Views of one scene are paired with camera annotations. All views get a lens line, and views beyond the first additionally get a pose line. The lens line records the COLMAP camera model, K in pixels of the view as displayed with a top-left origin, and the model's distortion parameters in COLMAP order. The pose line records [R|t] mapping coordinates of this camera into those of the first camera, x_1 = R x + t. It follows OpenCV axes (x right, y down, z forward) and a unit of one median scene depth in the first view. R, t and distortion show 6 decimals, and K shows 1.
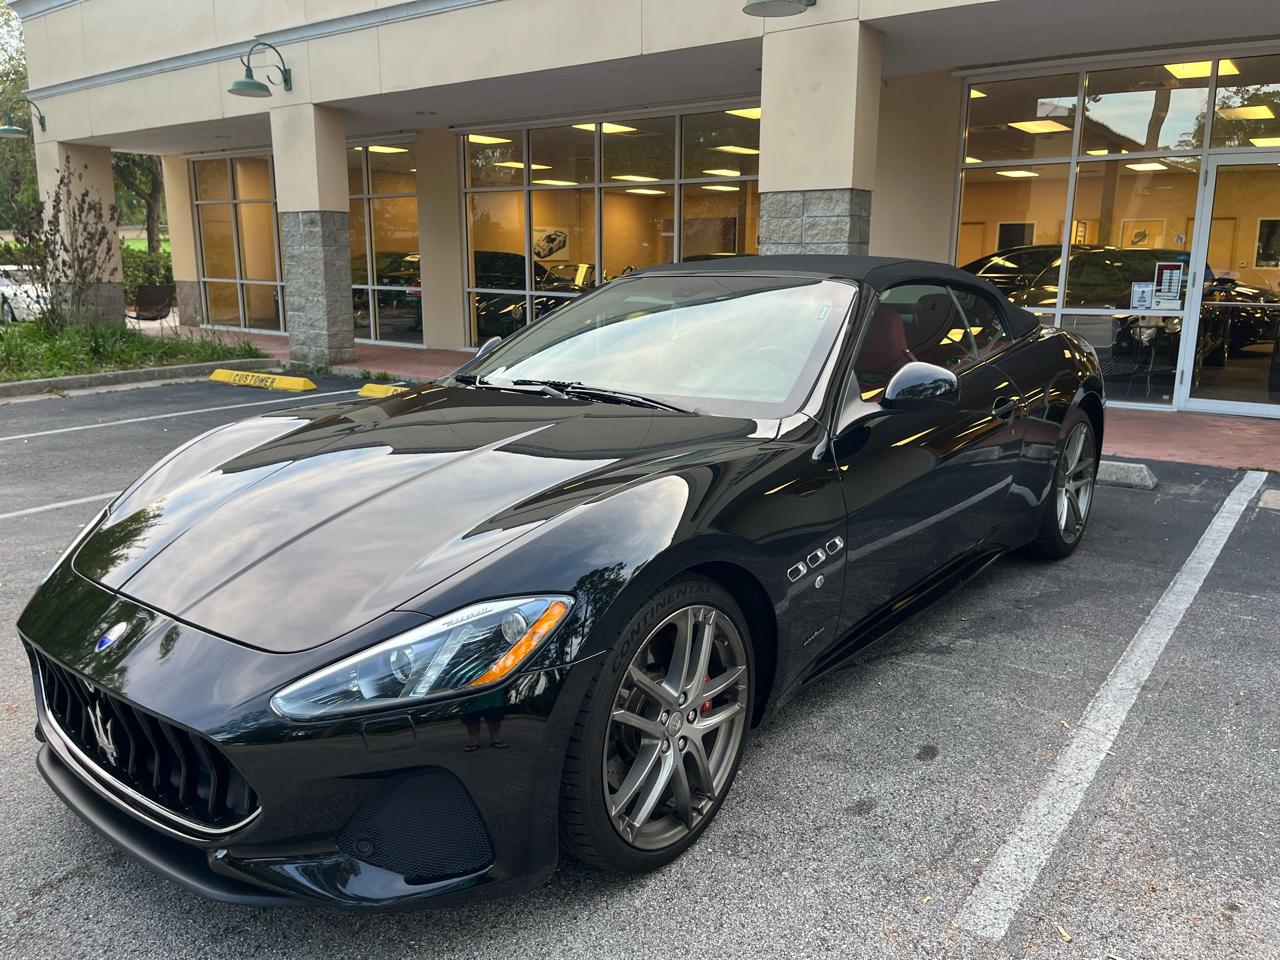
lens RADIAL K [[958.7, 0, 640.3], [0, 958.7, 470.1], [0, 0, 1]] dist [0.066448, -0.089309]
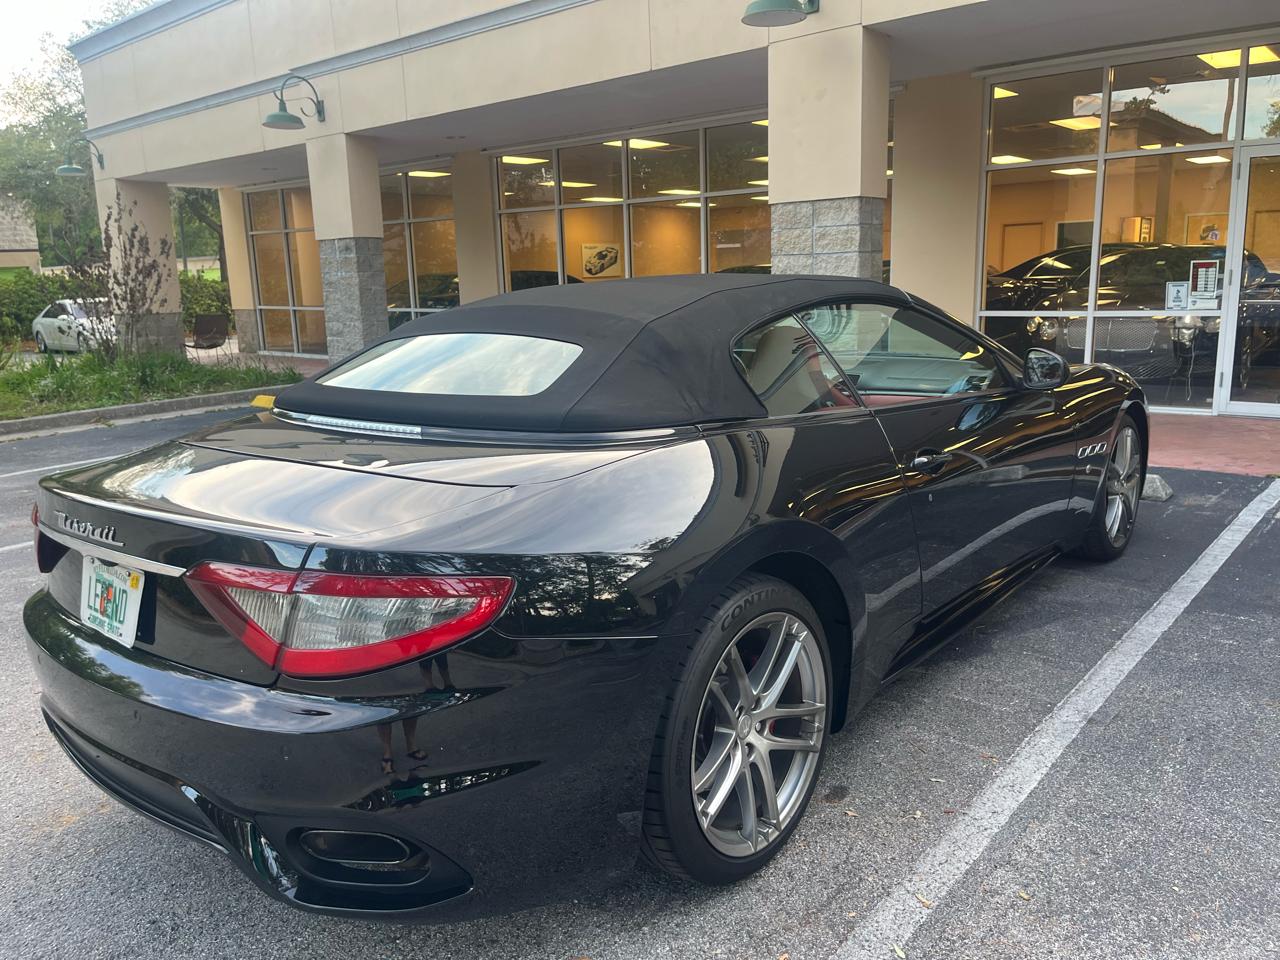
lens RADIAL K [[958.7, 0, 645.9], [0, 958.7, 470.0], [0, 0, 1]] dist [0.066448, -0.089309]
pose [[0.997527, -0.020387, -0.067264, 0.050960], [0.019539, 0.999721, -0.013239, -0.004582], [0.067516, 0.011892, 0.997647, 0.010476]]
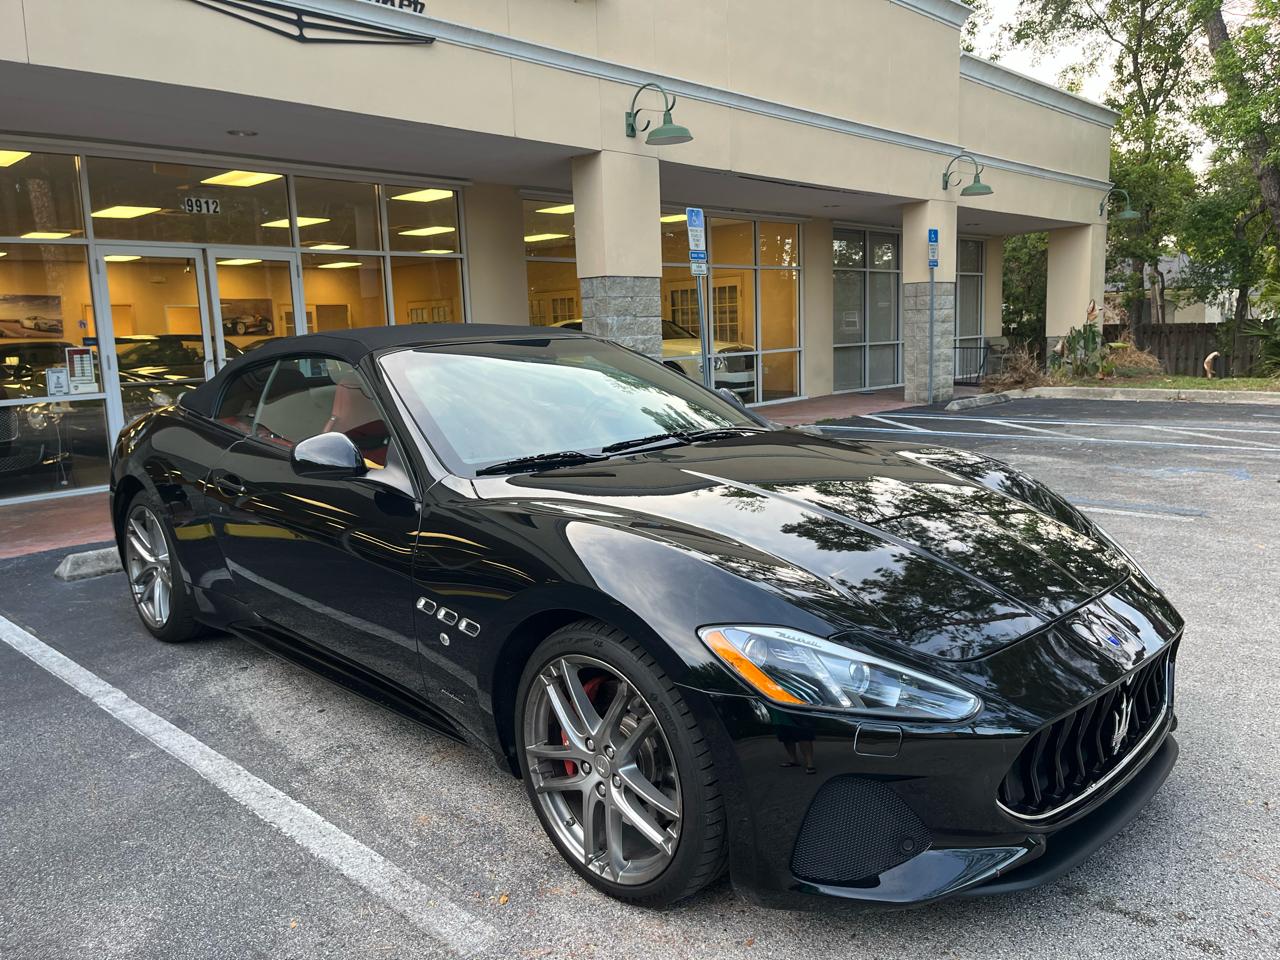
lens RADIAL K [[965.2, 0, 651.1], [0, 965.2, 478.0], [0, 0, 1]] dist [0.063882, -0.094282]
pose [[0.088247, -0.160545, 0.983076, -1.497352], [0.243668, 0.960421, 0.134972, -0.254484], [-0.965835, 0.227634, 0.123874, 1.129438]]
